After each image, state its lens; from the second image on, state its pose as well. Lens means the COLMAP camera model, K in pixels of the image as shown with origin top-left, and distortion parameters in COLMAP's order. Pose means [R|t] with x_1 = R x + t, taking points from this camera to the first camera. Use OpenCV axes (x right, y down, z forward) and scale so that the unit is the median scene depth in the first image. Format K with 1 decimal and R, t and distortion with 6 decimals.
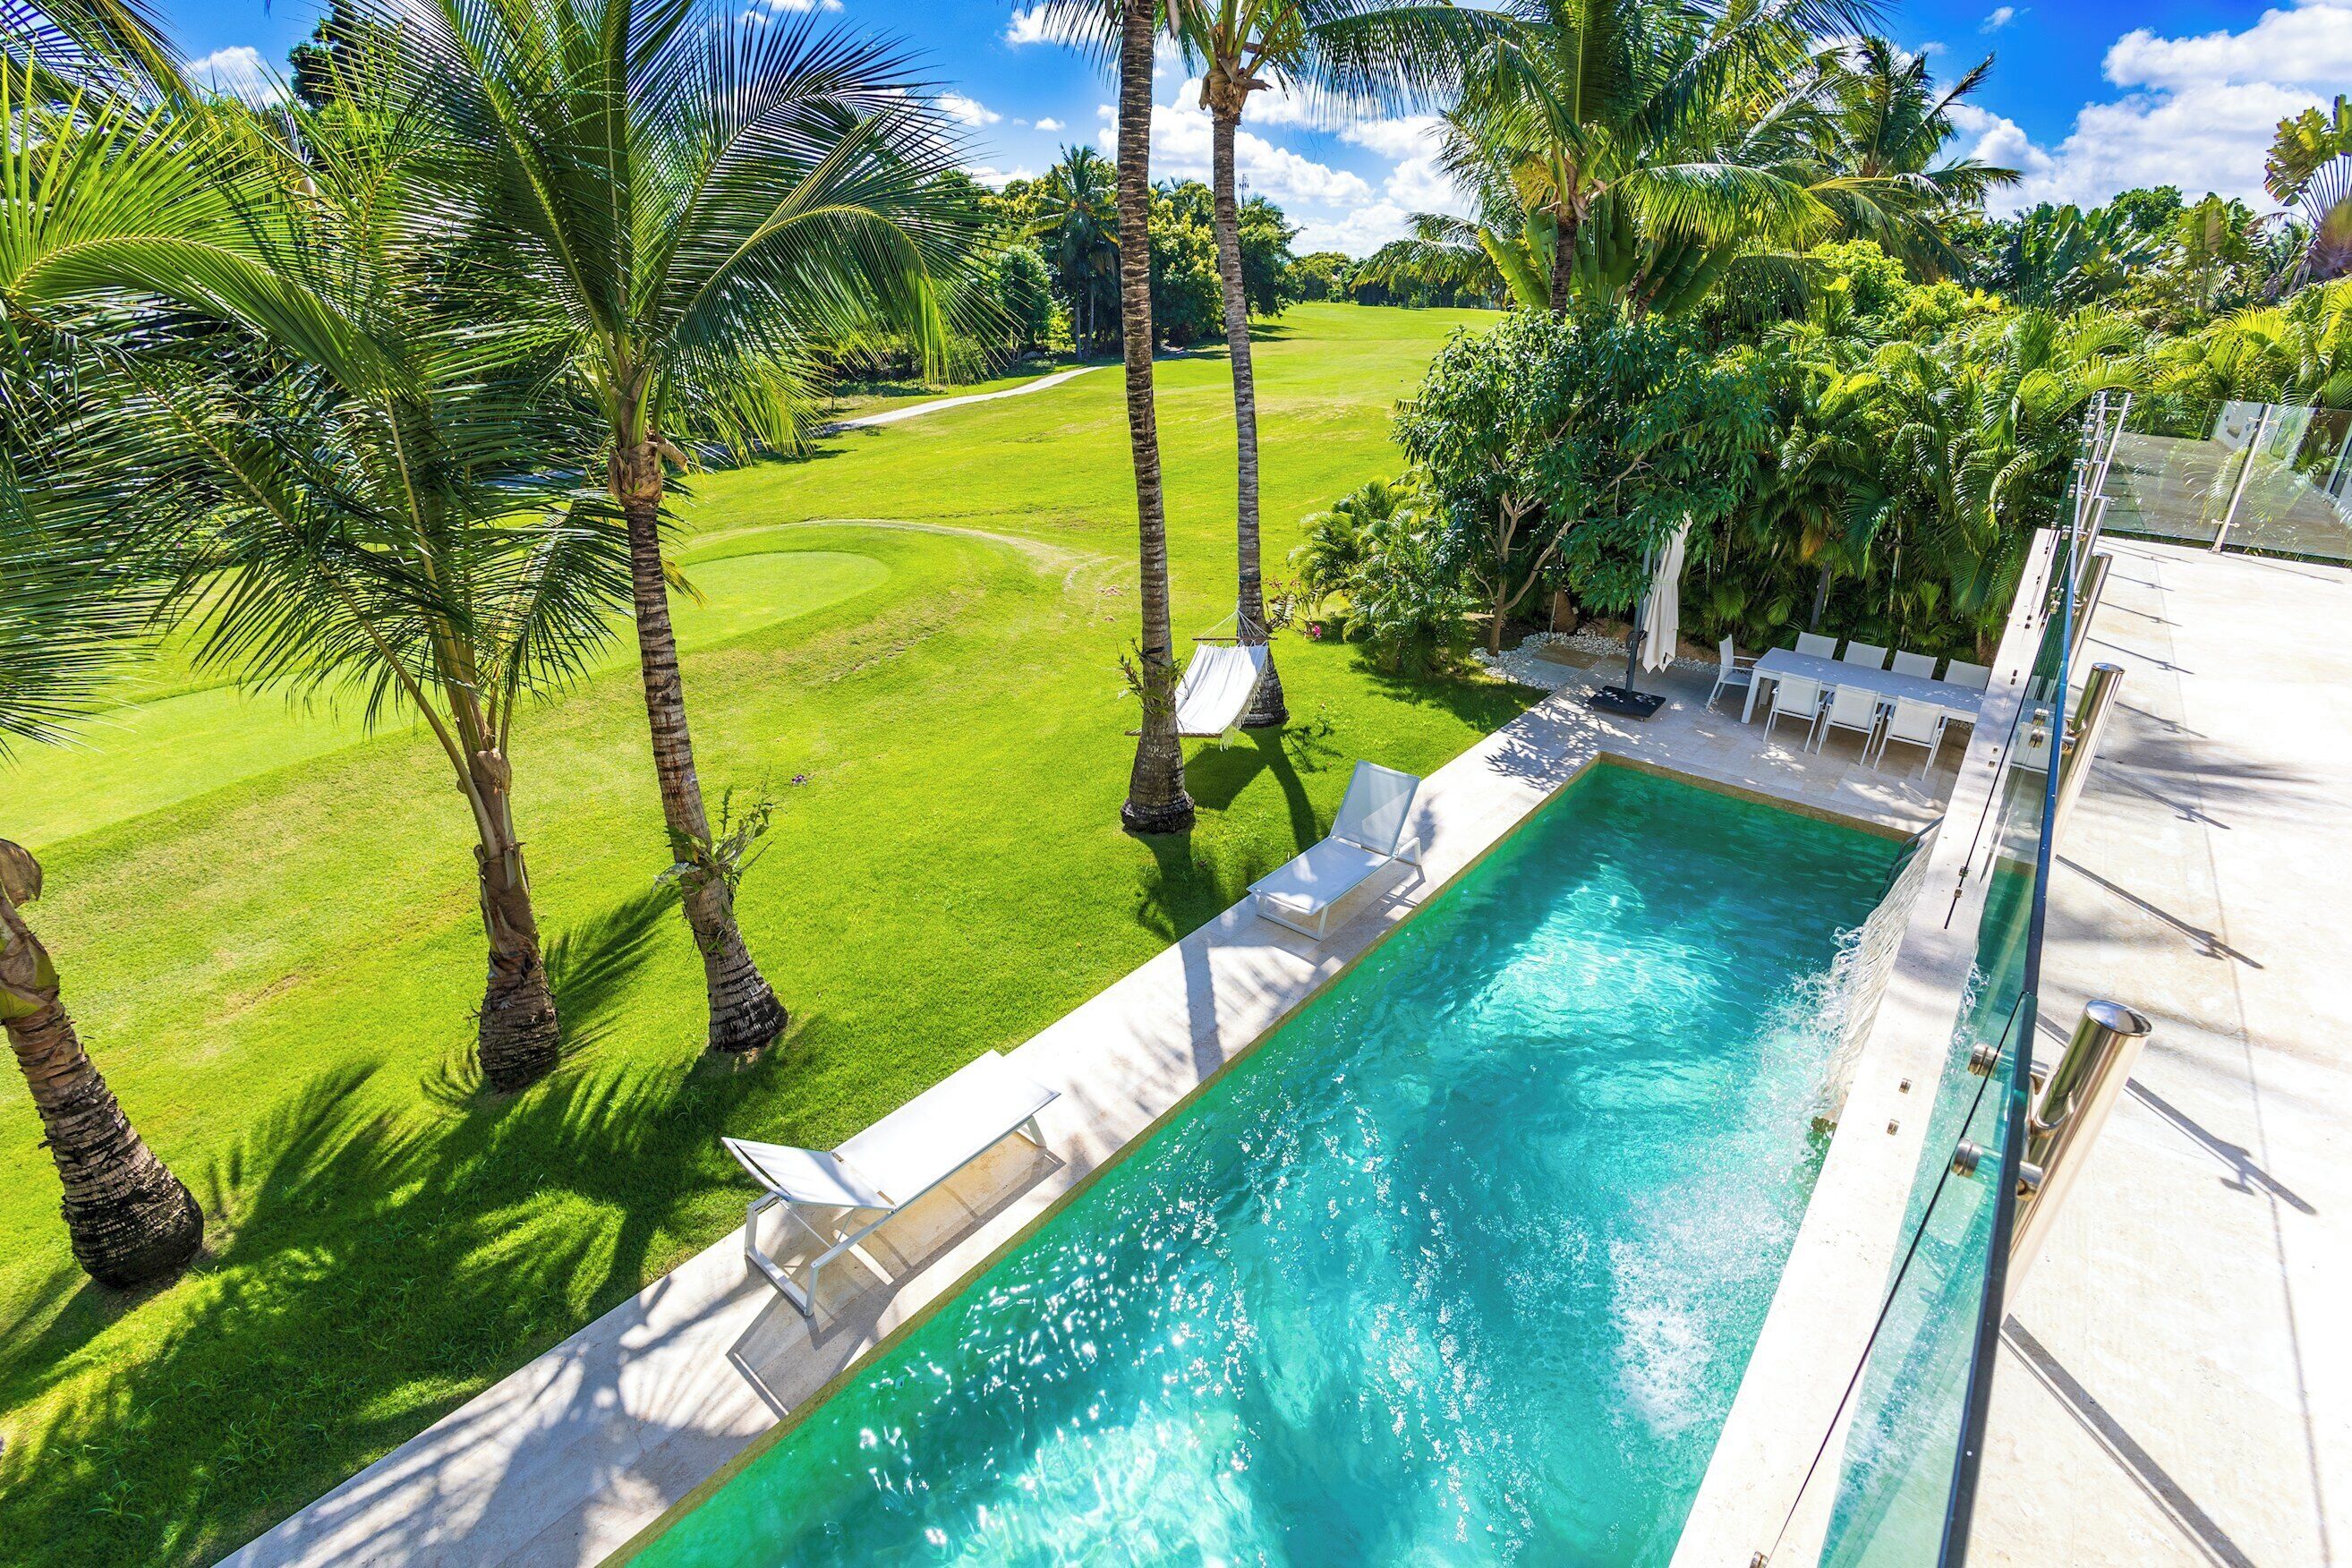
lens RADIAL K [[1065.1, 0, 1168.7], [0, 1065.1, 785.0], [0, 0, 1]] dist [-0.033886, -0.000080]
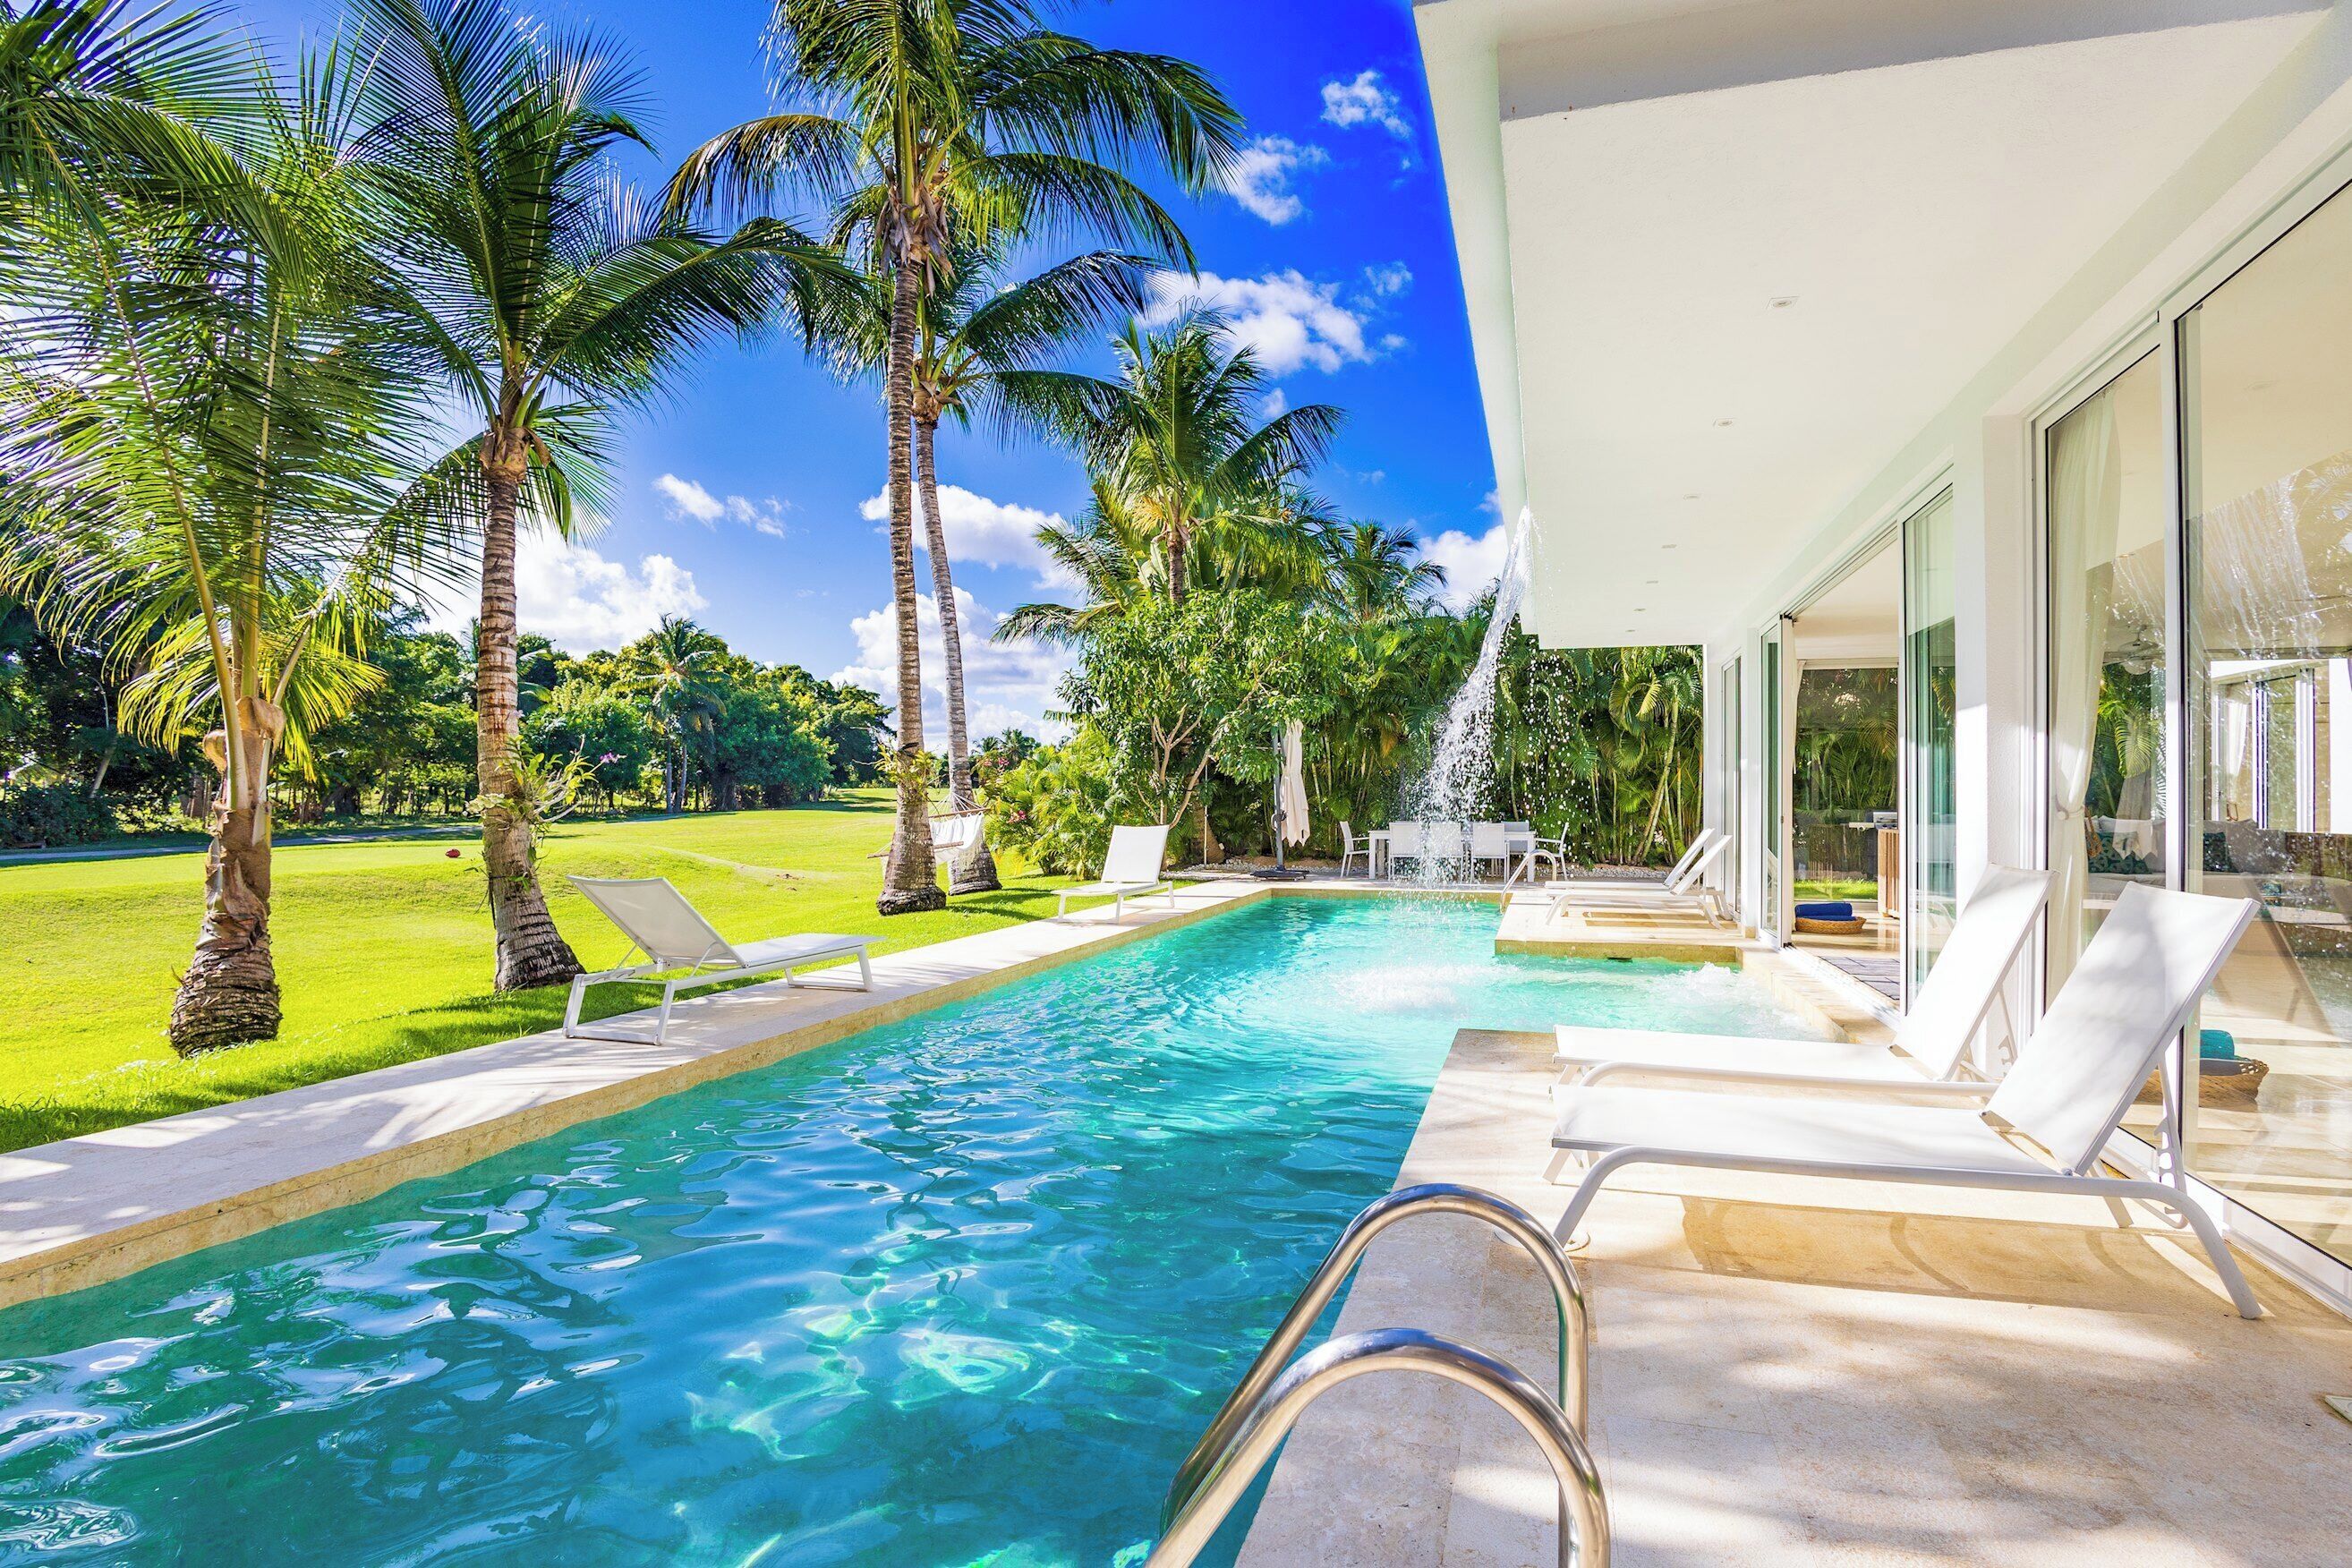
lens RADIAL K [[1094.0, 0, 1182.9], [0, 1094.0, 796.6], [0, 0, 1]] dist [0.003953, -0.002984]
pose [[0.931758, 0.004050, 0.363058, -0.221759], [0.144085, 0.913707, -0.379973, 0.546953], [-0.333268, 0.406354, 0.850770, -0.103054]]
